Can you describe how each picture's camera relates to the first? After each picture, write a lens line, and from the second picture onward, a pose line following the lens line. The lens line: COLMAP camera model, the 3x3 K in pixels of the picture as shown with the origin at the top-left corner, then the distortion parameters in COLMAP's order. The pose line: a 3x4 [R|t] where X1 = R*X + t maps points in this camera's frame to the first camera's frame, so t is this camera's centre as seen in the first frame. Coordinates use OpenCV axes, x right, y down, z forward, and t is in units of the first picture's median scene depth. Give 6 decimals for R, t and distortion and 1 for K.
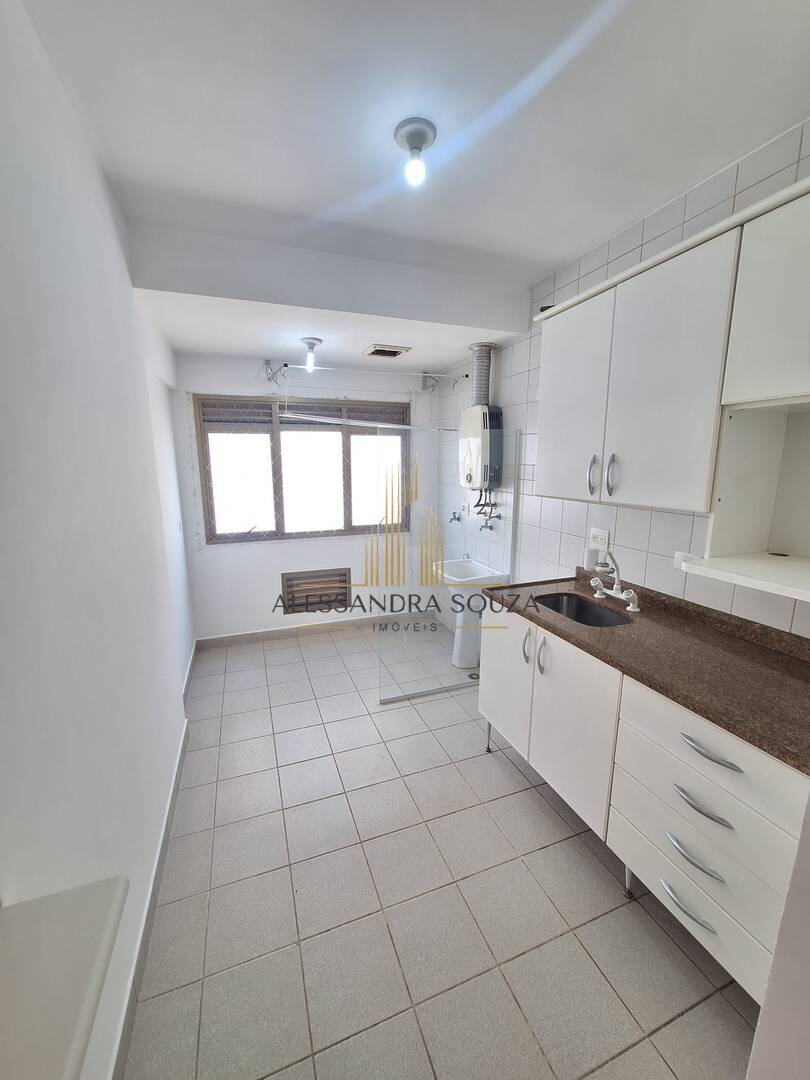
lens RADIAL K [[425.9, 0, 404.1], [0, 425.9, 542.2], [0, 0, 1]] dist [-0.001221, 0.000423]
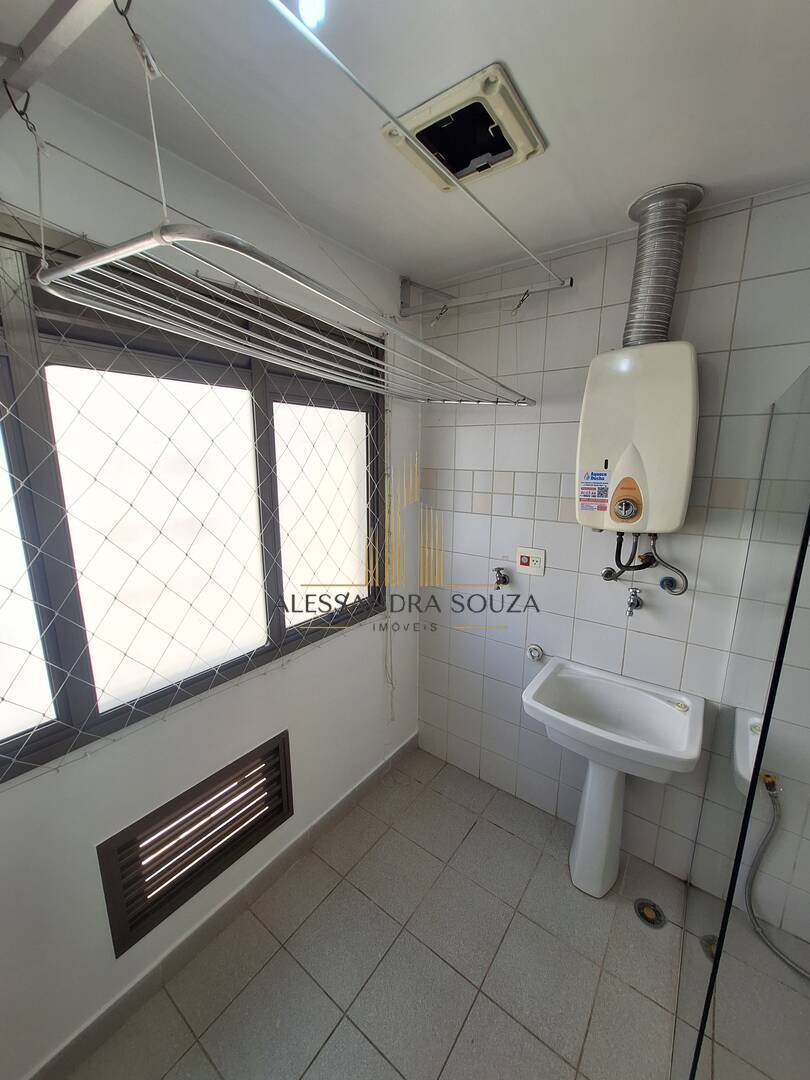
lens RADIAL K [[425.9, 0, 406.5], [0, 425.9, 545.3], [0, 0, 1]] dist [-0.001221, 0.000423]
pose [[0.849413, -0.105898, 0.516995, -0.234847], [0.100621, 0.994186, 0.038323, -0.128464], [-0.518048, 0.019468, 0.855130, 0.621978]]
